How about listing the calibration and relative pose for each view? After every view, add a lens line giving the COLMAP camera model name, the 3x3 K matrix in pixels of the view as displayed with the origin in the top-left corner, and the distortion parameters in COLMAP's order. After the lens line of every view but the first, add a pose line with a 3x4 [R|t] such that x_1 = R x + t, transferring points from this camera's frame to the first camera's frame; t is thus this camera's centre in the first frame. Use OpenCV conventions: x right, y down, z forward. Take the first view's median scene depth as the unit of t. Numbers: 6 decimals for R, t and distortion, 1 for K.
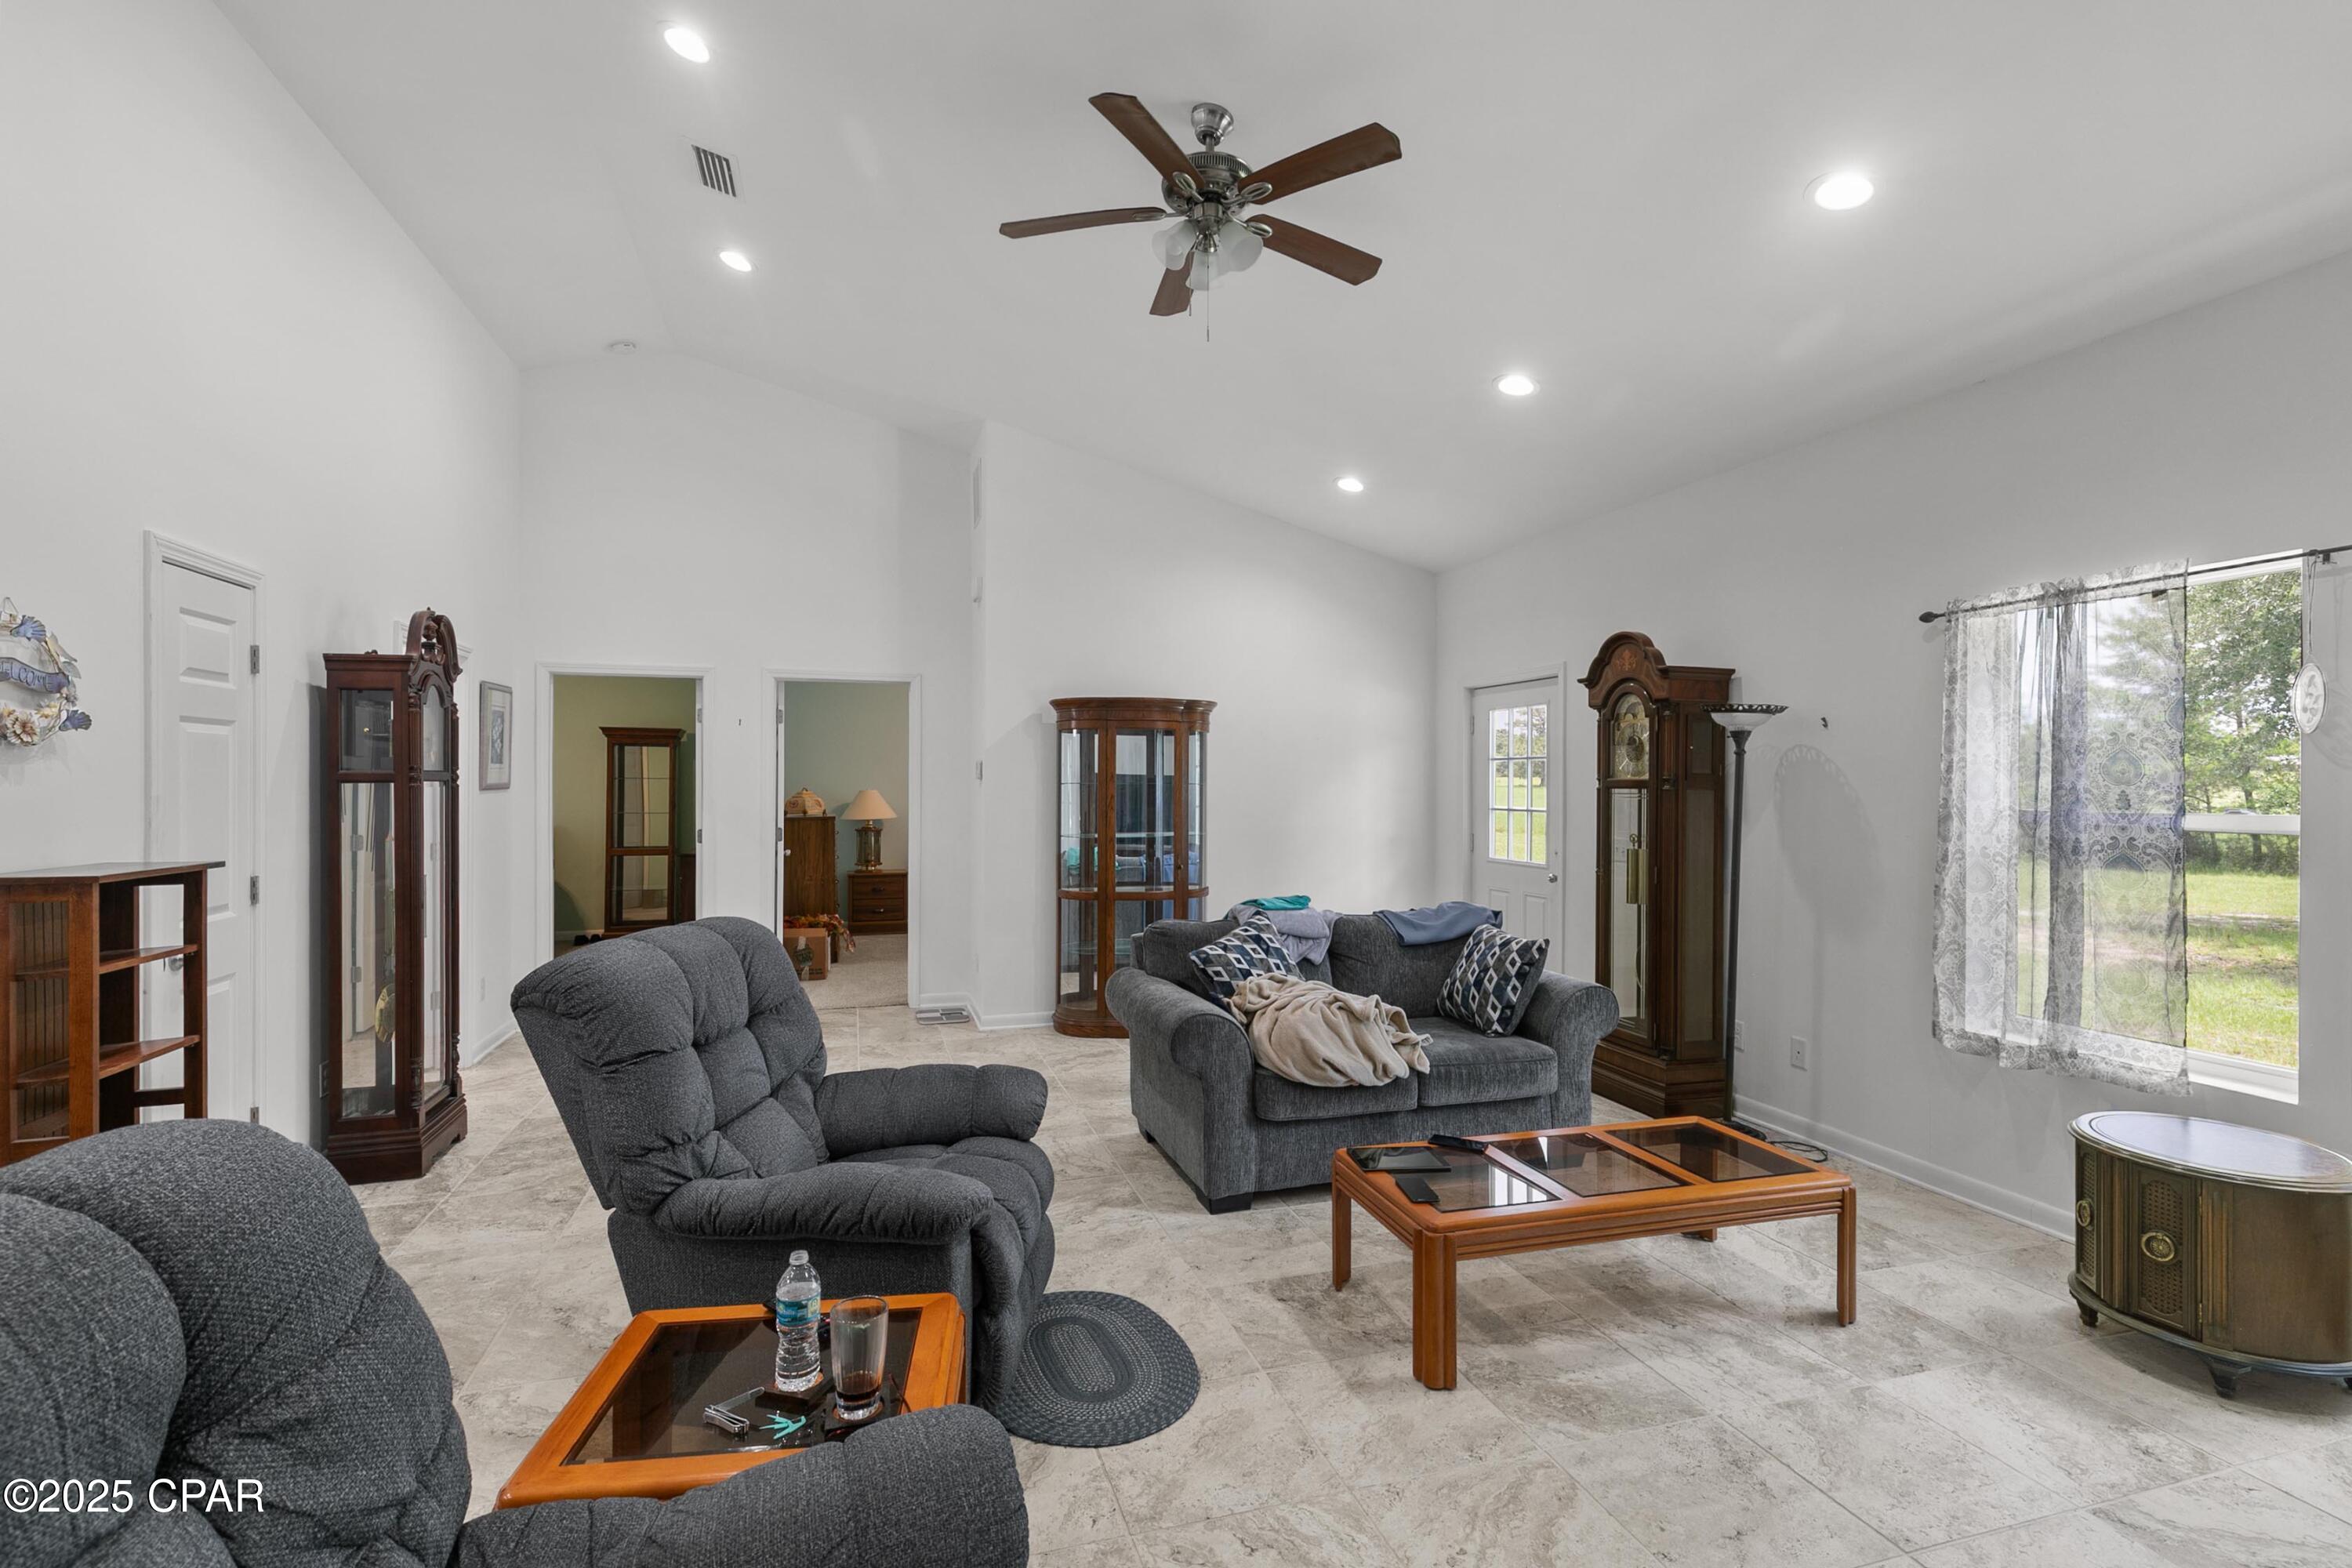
lens RADIAL K [[1064.2, 0, 1171.2], [0, 1064.2, 781.0], [0, 0, 1]] dist [0.003938, -0.000788]
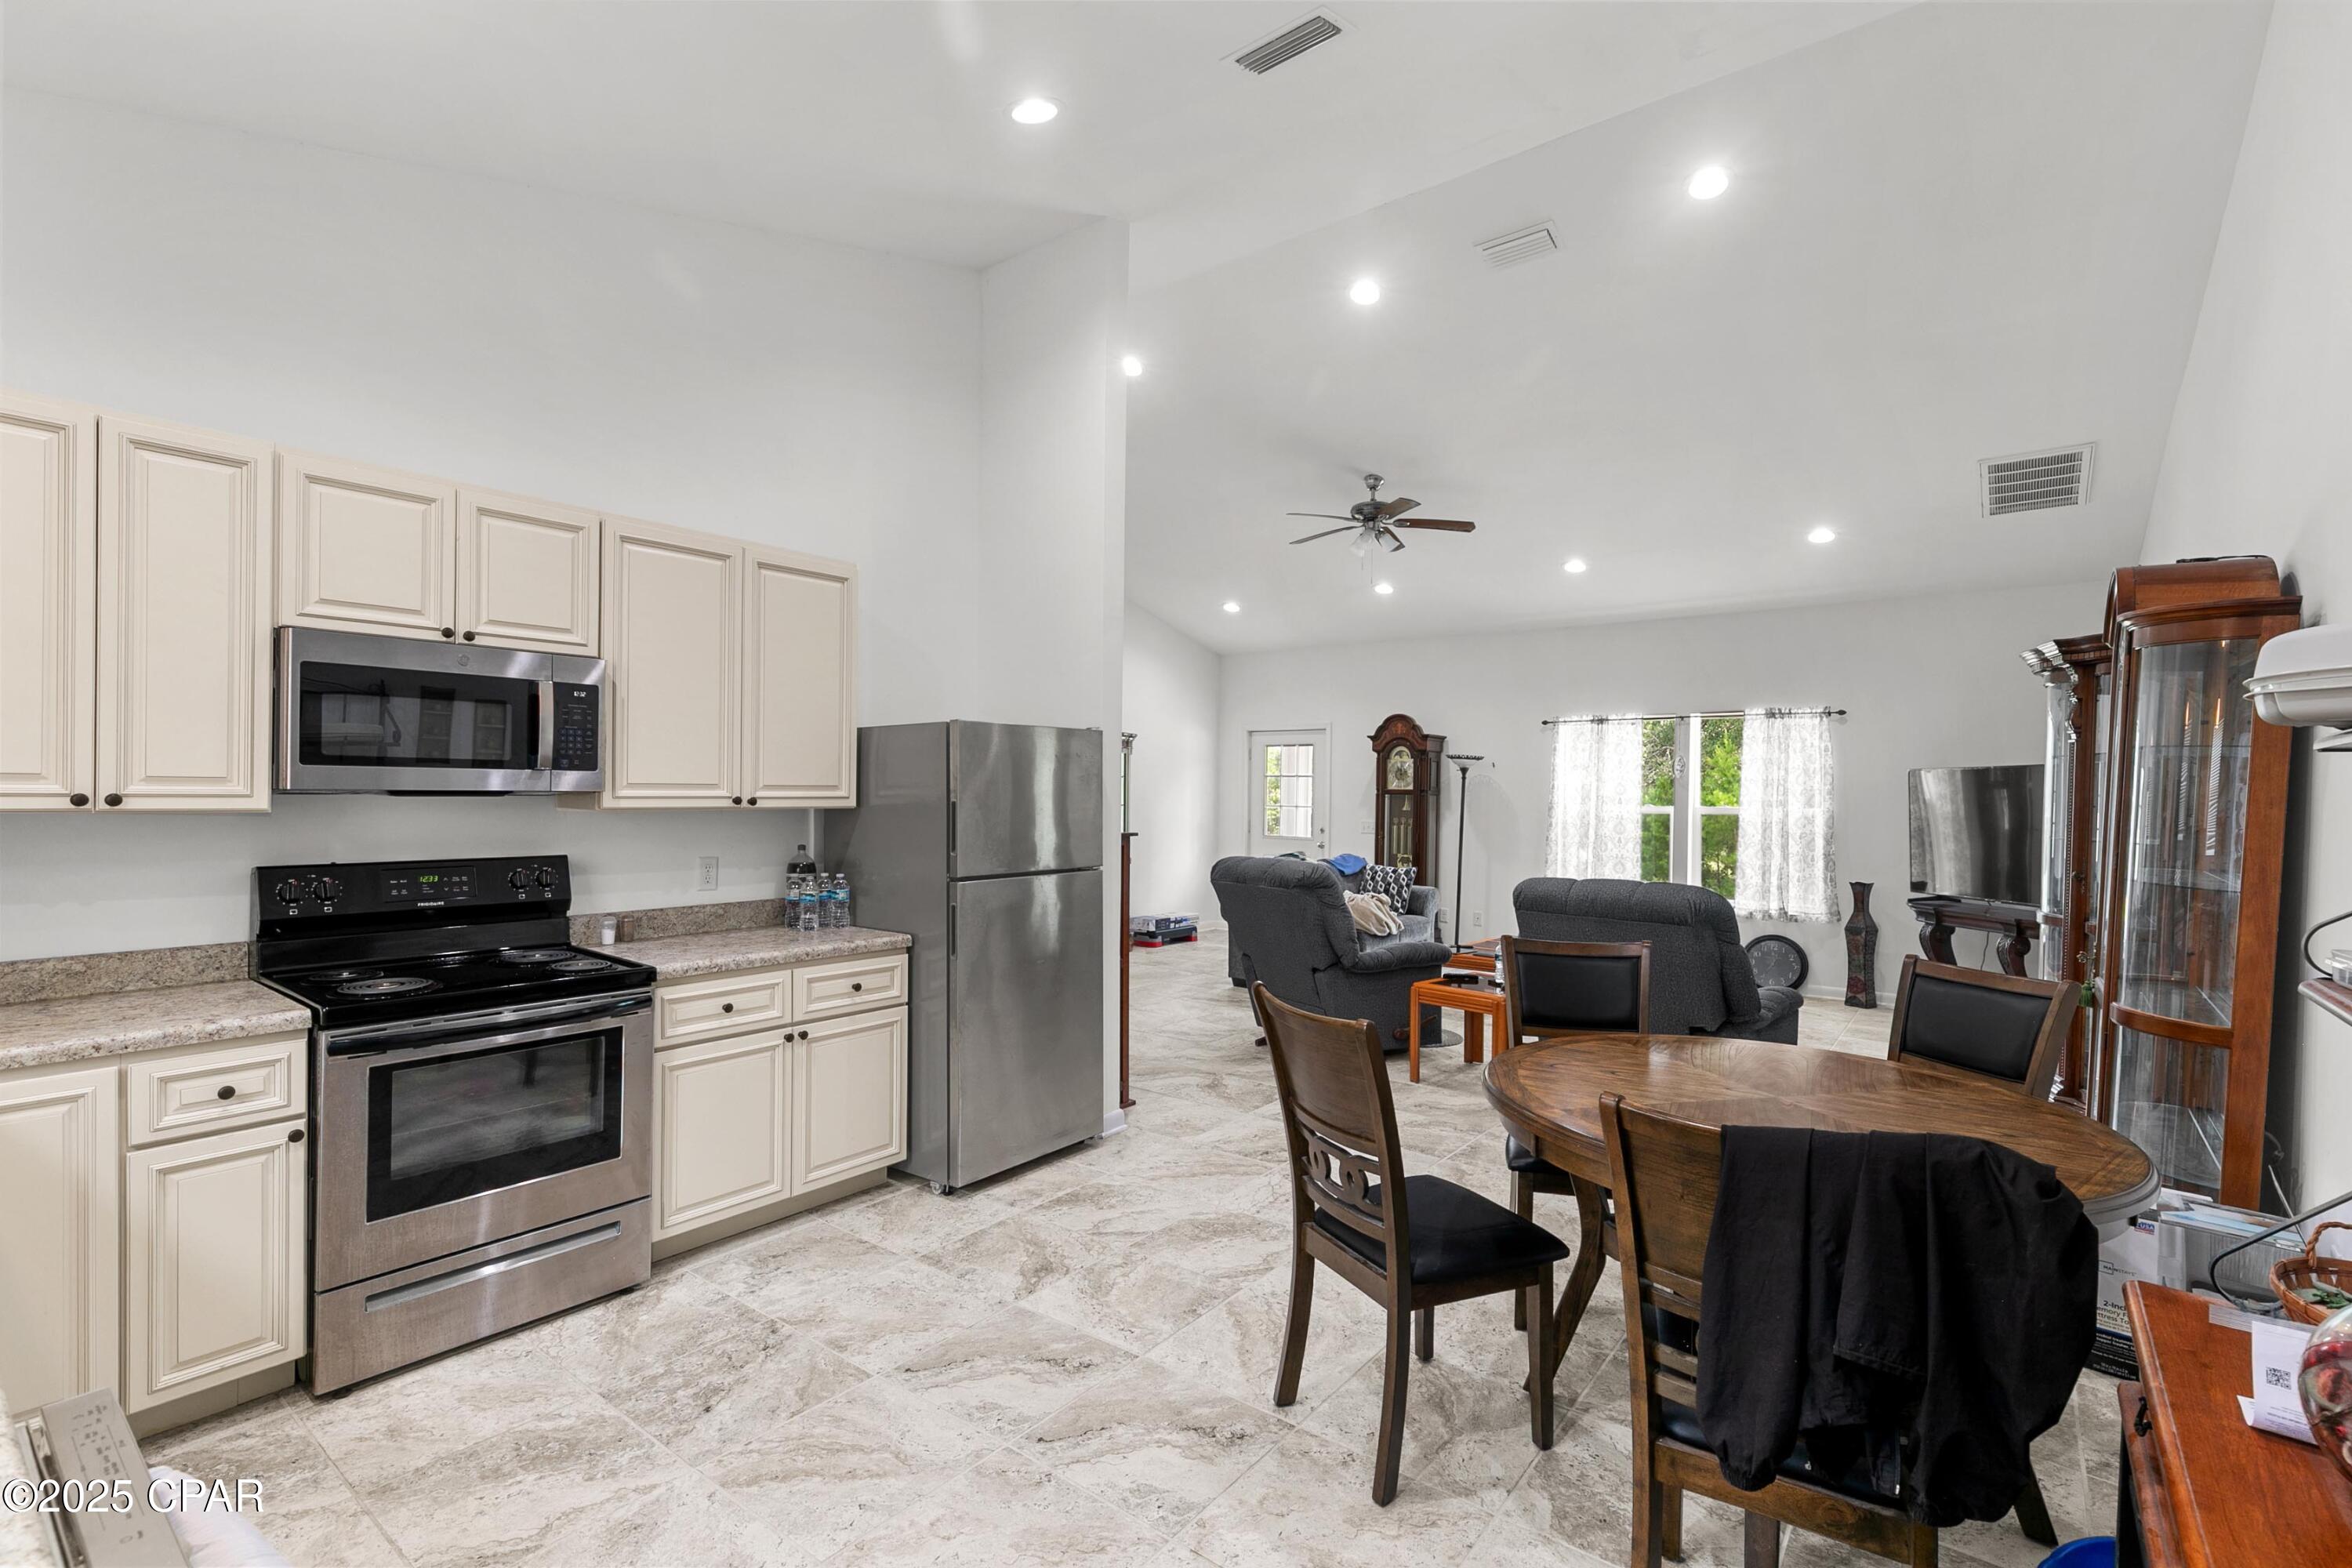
lens RADIAL K [[1064.2, 0, 1176.2], [0, 1064.2, 796.8], [0, 0, 1]] dist [0.003938, -0.000788]
pose [[0.817246, 0.005717, 0.576260, -1.316826], [-0.012559, 0.999890, 0.007891, 0.001428], [-0.576152, -0.013686, 0.817228, -0.455070]]
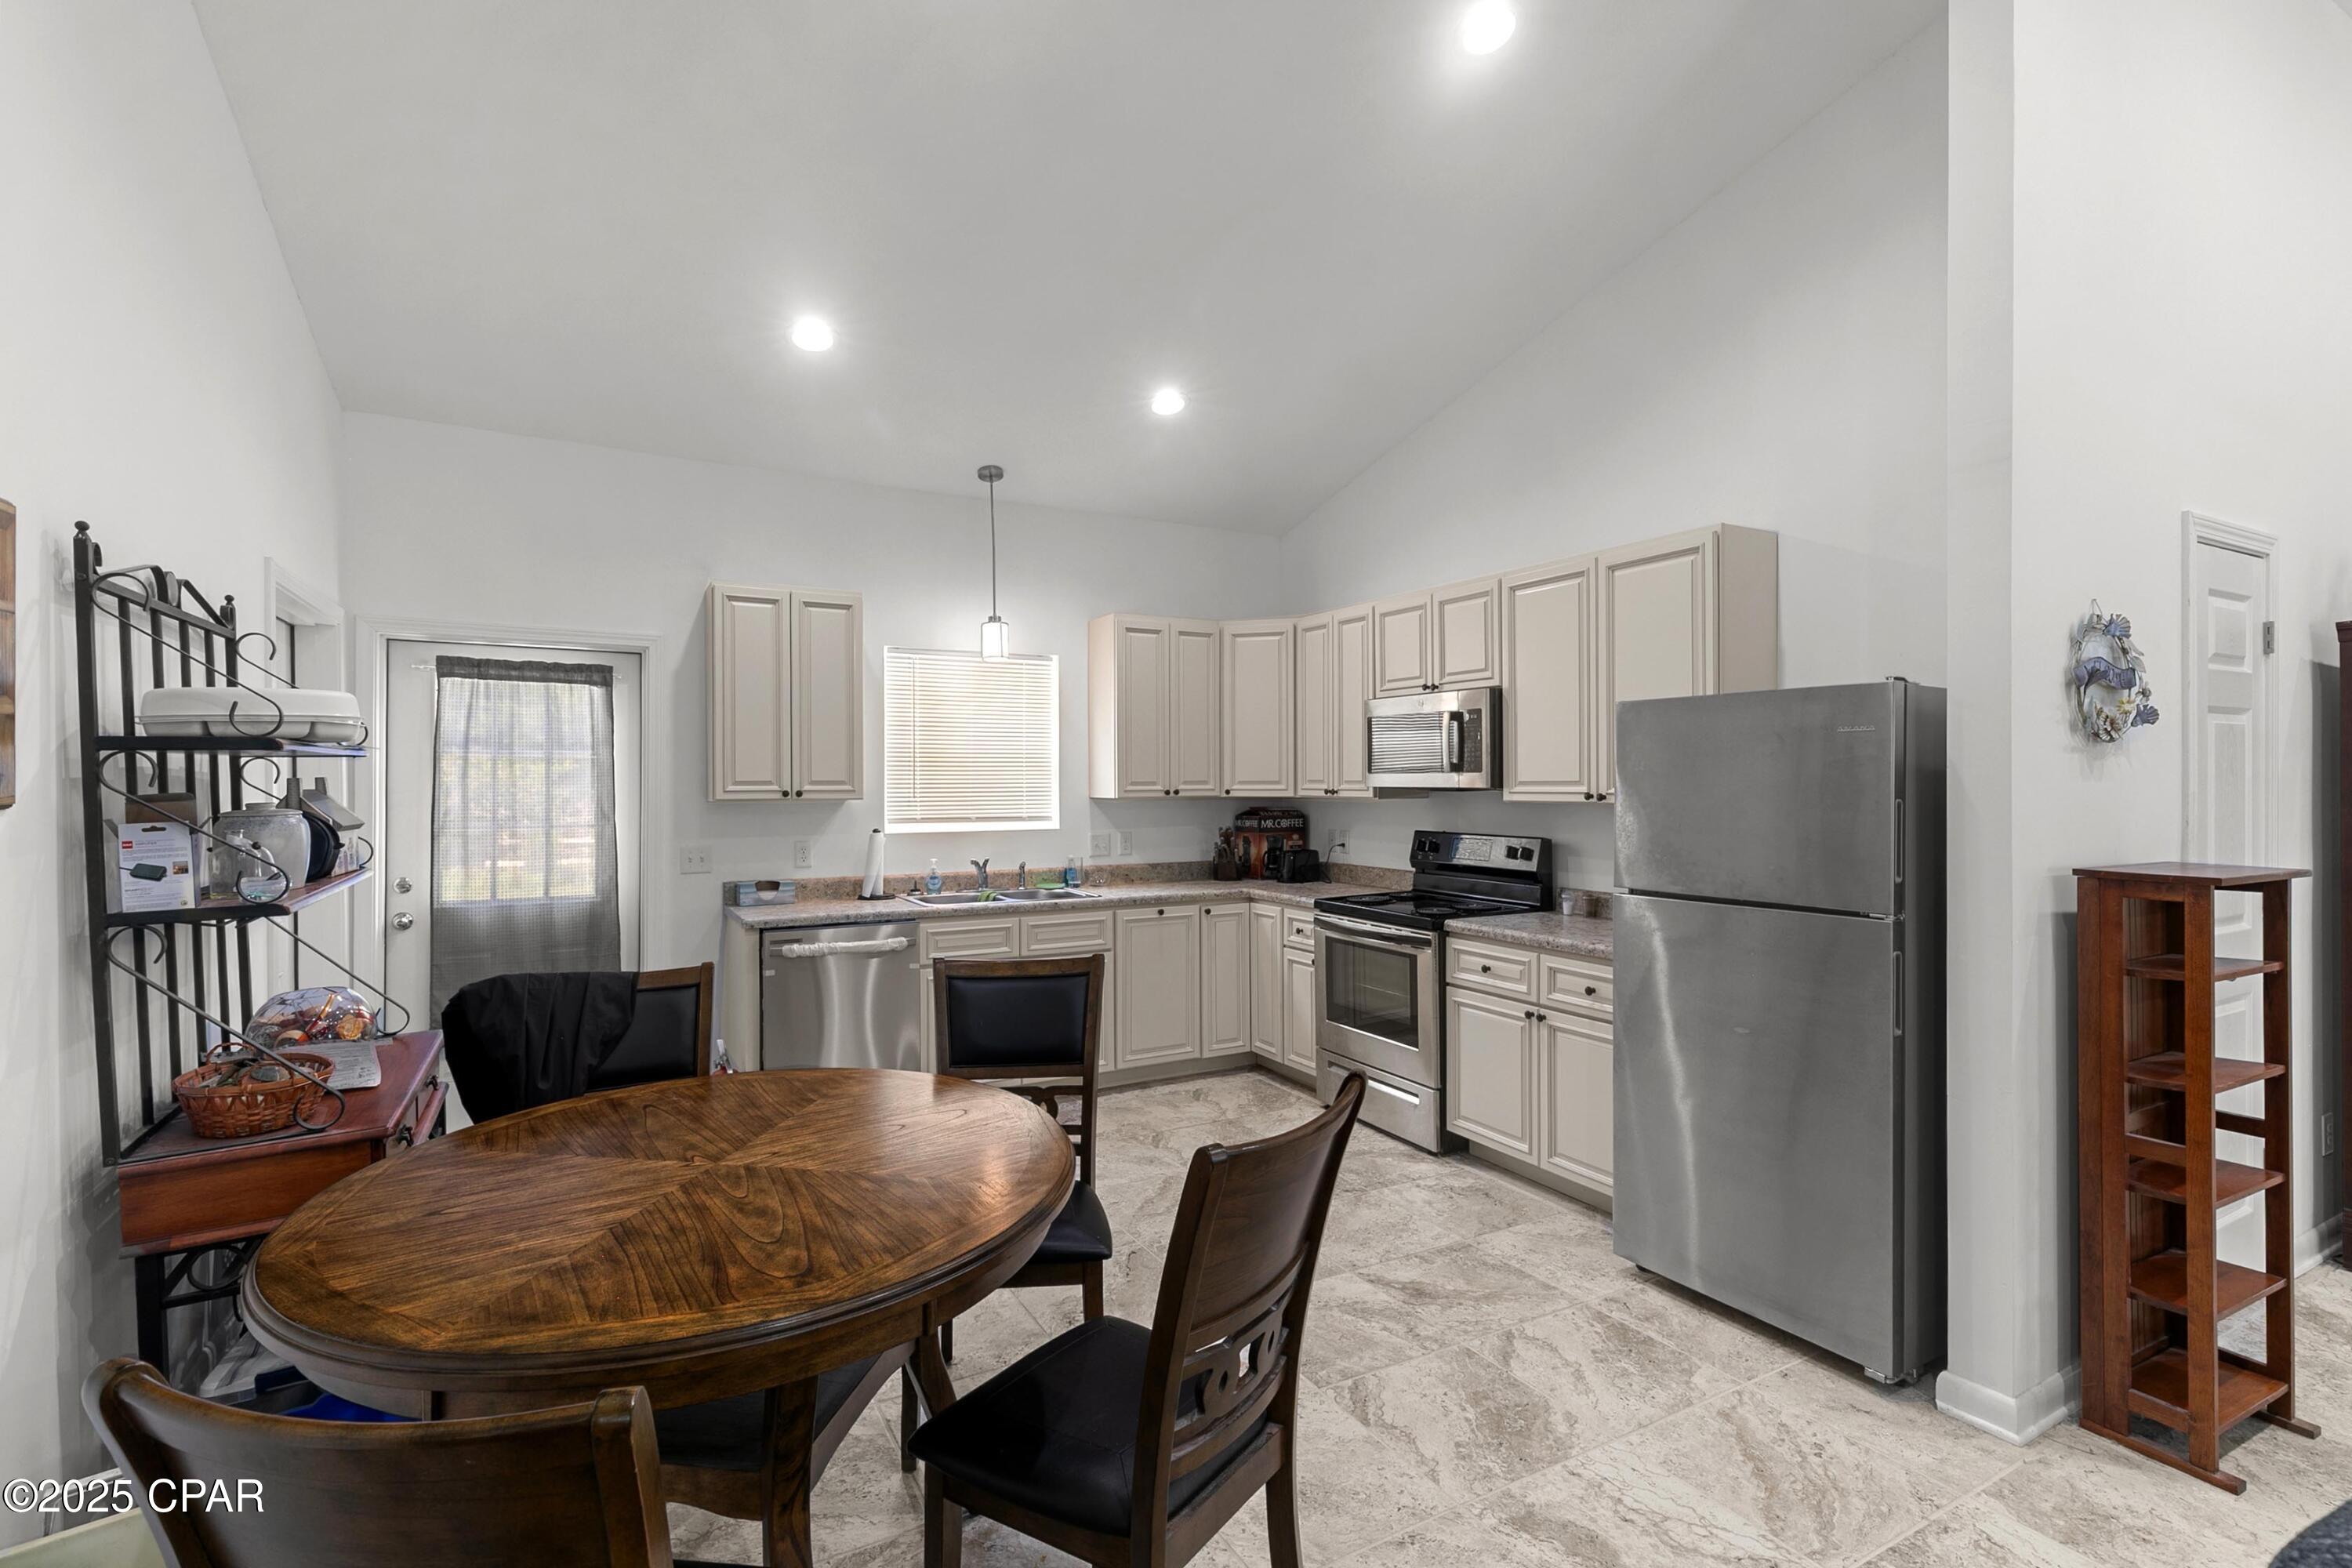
lens RADIAL K [[1064.2, 0, 1168.2], [0, 1064.2, 778.8], [0, 0, 1]] dist [0.003938, -0.000788]
pose [[0.206615, -0.002593, -0.978419, -0.173671], [0.002329, 0.999995, -0.002159, 0.001350], [0.978419, -0.001832, 0.206620, -0.057139]]
